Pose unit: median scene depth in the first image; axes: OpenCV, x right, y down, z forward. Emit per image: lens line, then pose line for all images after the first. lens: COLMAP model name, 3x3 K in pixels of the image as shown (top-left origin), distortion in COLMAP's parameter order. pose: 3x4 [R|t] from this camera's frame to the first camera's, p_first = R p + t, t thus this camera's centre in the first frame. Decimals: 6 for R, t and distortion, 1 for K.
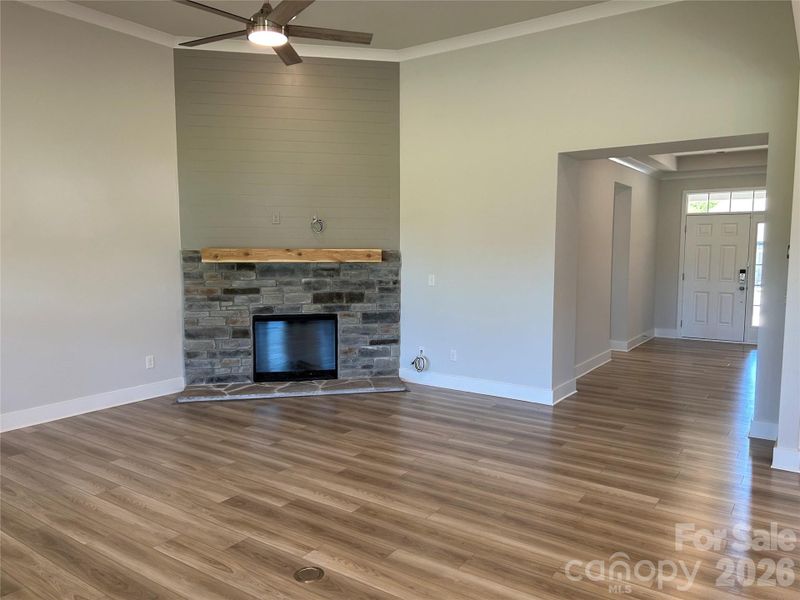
lens RADIAL K [[594.0, 0, 410.1], [0, 594.0, 300.6], [0, 0, 1]] dist [0.121373, -0.205639]
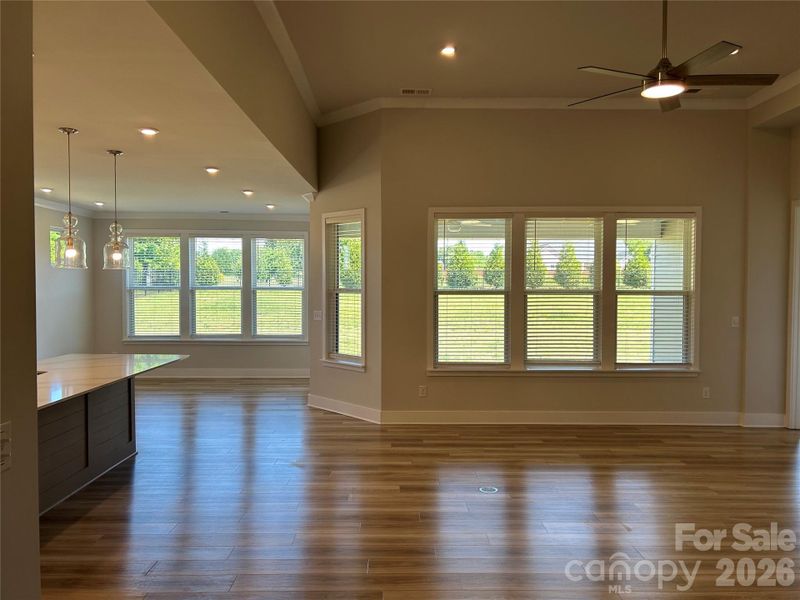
lens RADIAL K [[593.5, 0, 401.8], [0, 593.5, 305.0], [0, 0, 1]] dist [0.084619, -0.091104]
pose [[-0.829534, 0.018597, -0.558147, 0.411049], [-0.055991, 0.991640, 0.116257, -0.096254], [0.555642, 0.127690, -0.821558, 0.939340]]
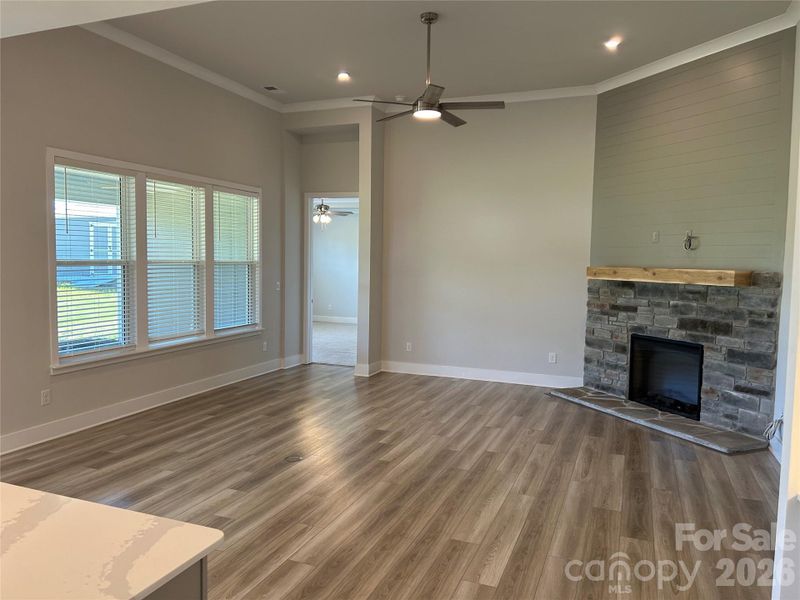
lens RADIAL K [[599.1, 0, 389.4], [0, 599.1, 299.2], [0, 0, 1]] dist [0.012975, 0.001932]
pose [[0.196461, 0.068339, -0.978127, 0.644006], [-0.105737, 0.993227, 0.048156, -0.038112], [0.974794, 0.093963, 0.202356, 0.387875]]
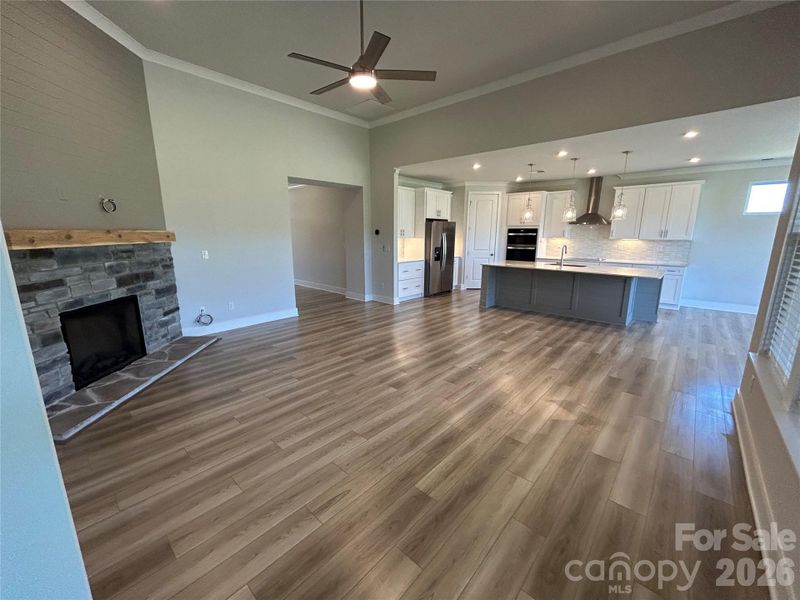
lens RADIAL K [[322.6, 0, 400.0], [0, 322.6, 300.0], [0, 0, 1]] dist [-0.001537, -0.000111]
pose [[0.146456, -0.206202, 0.967487, -0.613431], [0.089207, 0.976801, 0.194683, -0.037223], [-0.985187, 0.057794, 0.161453, 0.468485]]
